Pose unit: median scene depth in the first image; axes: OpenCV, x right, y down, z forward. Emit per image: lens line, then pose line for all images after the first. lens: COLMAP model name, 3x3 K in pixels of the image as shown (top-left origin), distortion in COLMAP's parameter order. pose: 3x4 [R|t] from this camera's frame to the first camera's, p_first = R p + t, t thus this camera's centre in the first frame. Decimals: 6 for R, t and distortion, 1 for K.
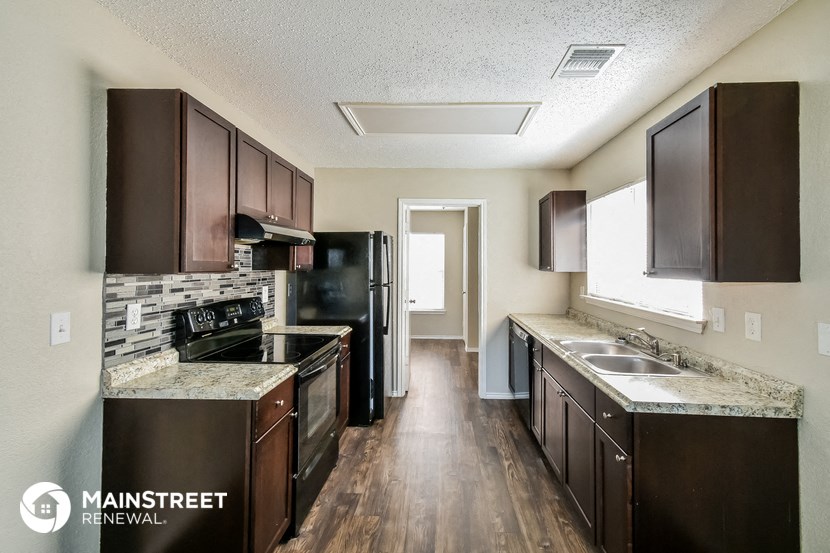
lens RADIAL K [[369.1, 0, 432.2], [0, 369.1, 263.3], [0, 0, 1]] dist [0.013920, -0.000725]
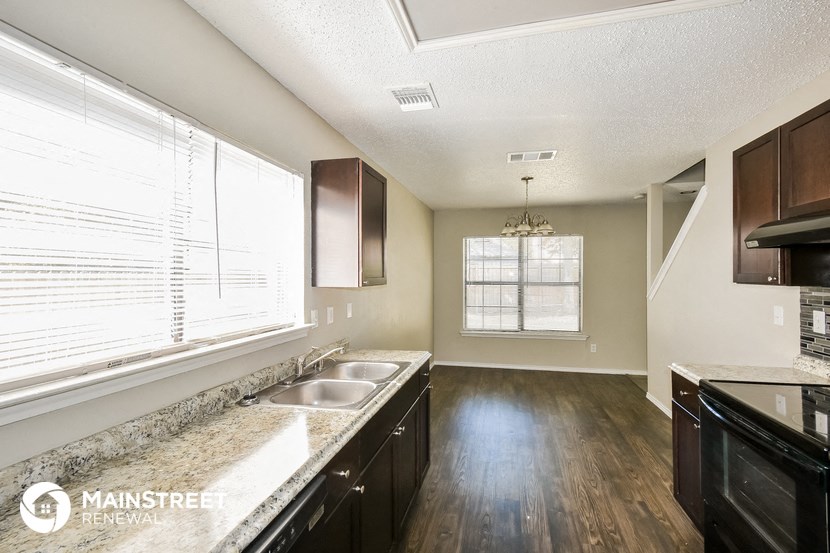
lens RADIAL K [[369.1, 0, 413.7], [0, 369.1, 278.5], [0, 0, 1]] dist [0.013920, -0.000725]
pose [[-0.973336, 0.014487, 0.228925, 0.113698], [0.013418, 0.999891, -0.006226, -0.001140], [-0.228991, -0.002988, -0.973424, 1.823137]]
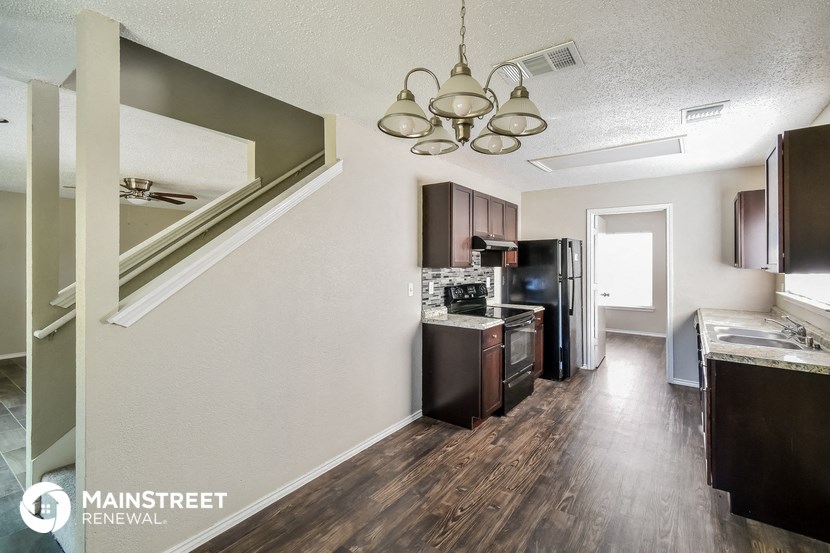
lens RADIAL K [[369.1, 0, 430.8], [0, 369.1, 263.0], [0, 0, 1]] dist [0.013920, -0.000725]
pose [[0.835268, -0.005229, -0.549818, 0.272567], [0.006763, 0.999977, 0.000763, -0.000858], [0.549802, -0.004355, 0.835284, -0.580131]]
